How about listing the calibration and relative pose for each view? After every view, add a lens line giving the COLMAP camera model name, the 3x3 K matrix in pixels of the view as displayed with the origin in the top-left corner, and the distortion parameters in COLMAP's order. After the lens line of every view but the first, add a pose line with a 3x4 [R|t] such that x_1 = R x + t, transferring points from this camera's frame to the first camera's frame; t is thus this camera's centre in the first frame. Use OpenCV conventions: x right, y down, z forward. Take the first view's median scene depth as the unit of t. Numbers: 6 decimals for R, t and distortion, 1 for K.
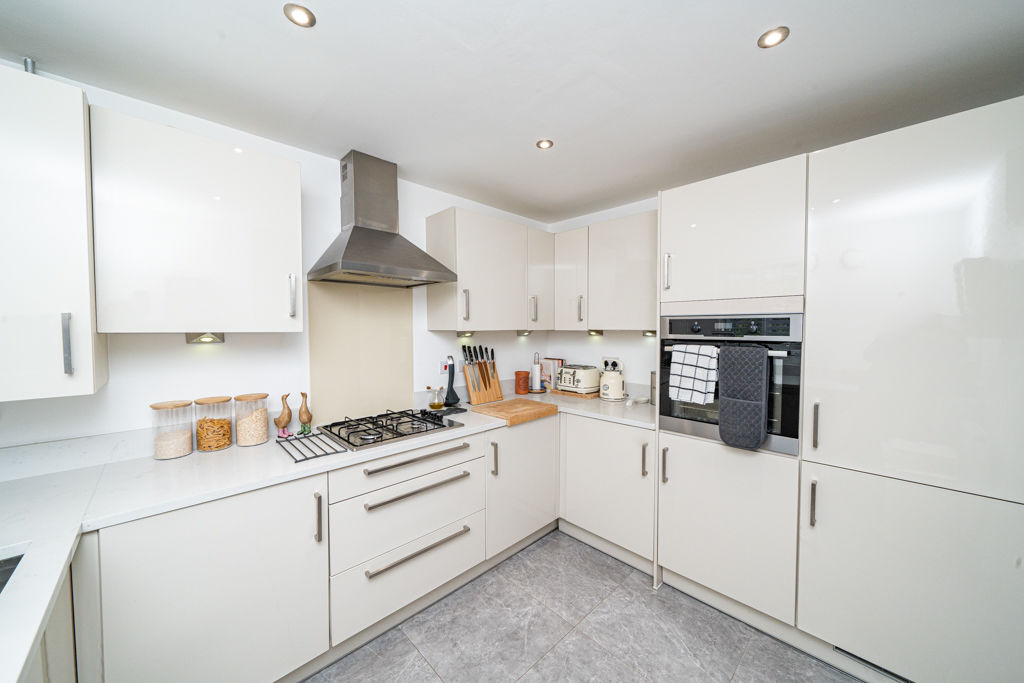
lens RADIAL K [[360.8, 0, 512.0], [0, 360.8, 342.6], [0, 0, 1]] dist [-0.005373, 0.000148]
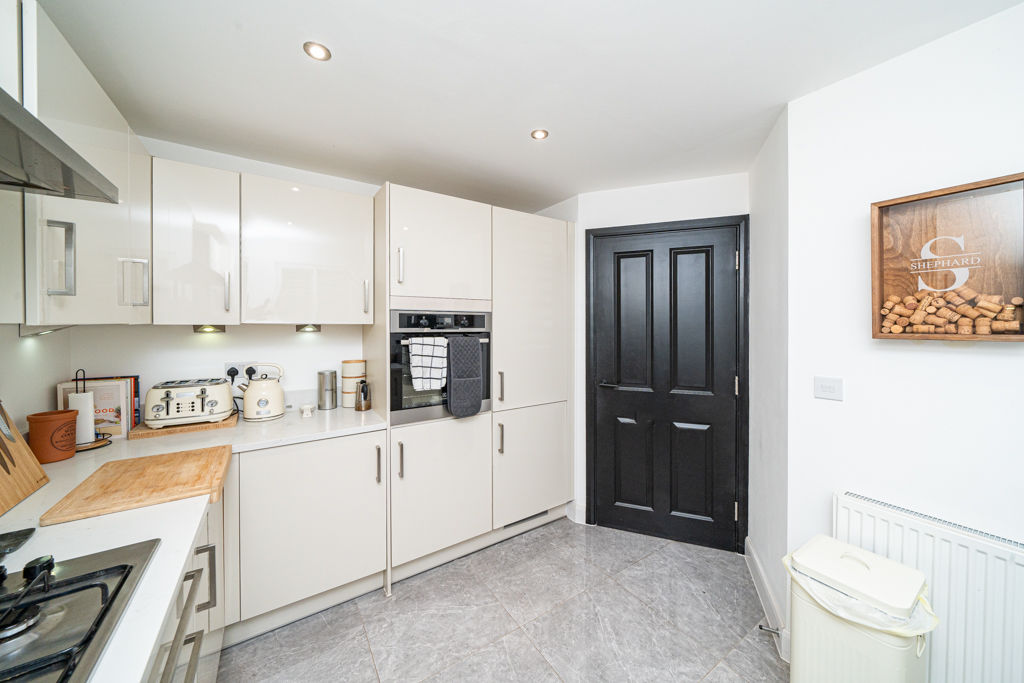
lens RADIAL K [[360.8, 0, 507.4], [0, 360.8, 324.9], [0, 0, 1]] dist [-0.005373, 0.000148]
pose [[0.196345, -0.003814, 0.980527, -0.472494], [0.038336, 0.999258, -0.003790, -0.016097], [-0.979785, 0.038334, 0.196346, 0.483719]]
